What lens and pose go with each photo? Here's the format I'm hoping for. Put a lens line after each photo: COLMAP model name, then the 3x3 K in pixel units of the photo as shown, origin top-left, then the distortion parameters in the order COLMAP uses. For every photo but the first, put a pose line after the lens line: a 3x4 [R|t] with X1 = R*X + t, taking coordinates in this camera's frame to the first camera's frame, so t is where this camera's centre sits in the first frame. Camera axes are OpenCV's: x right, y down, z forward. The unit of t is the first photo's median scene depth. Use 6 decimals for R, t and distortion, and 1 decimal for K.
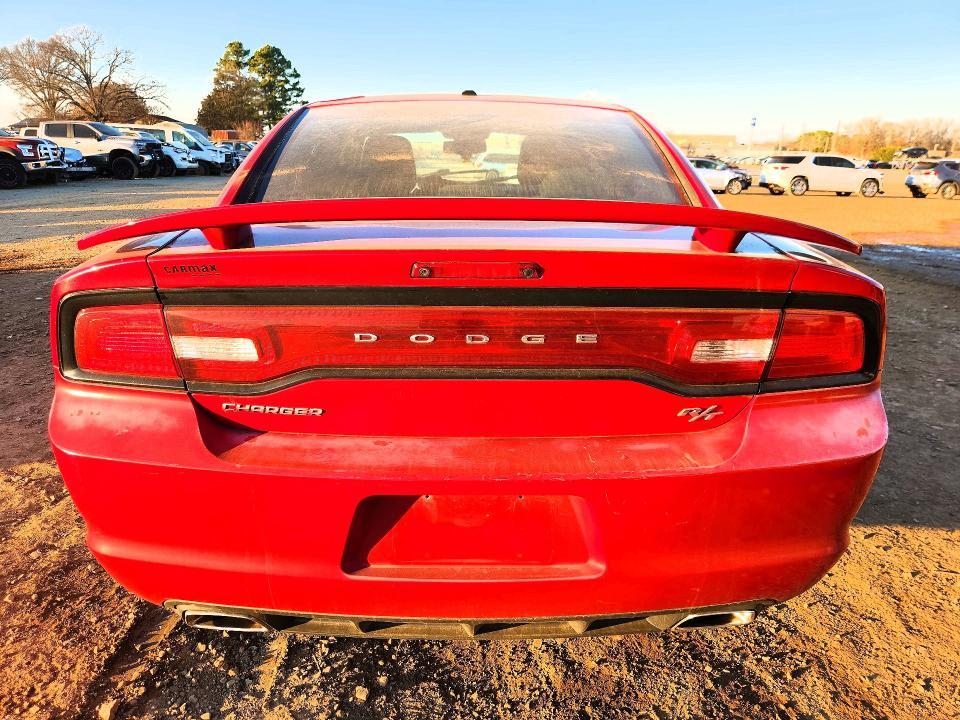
lens RADIAL K [[678.7, 0, 477.3], [0, 678.7, 364.4], [0, 0, 1]] dist [0.033470, -0.016652]
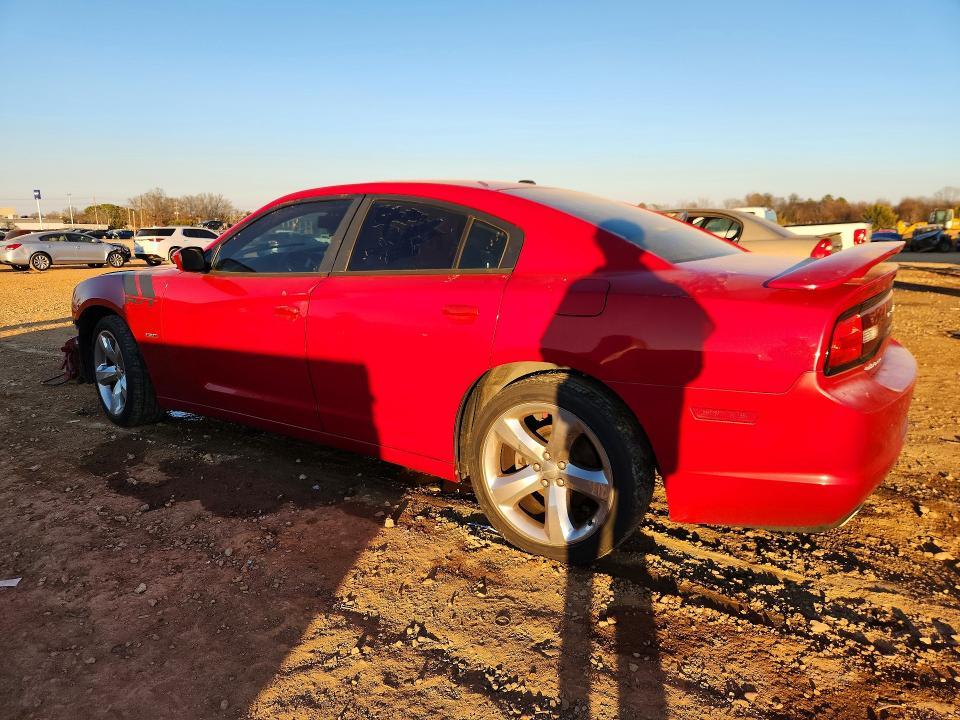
lens RADIAL K [[678.7, 0, 476.1], [0, 678.7, 357.4], [0, 0, 1]] dist [0.033470, -0.016652]
pose [[0.536337, -0.169733, 0.826761, -0.182040], [0.258489, 0.965531, 0.030535, -0.021450], [-0.803446, 0.197332, 0.561724, 0.063723]]
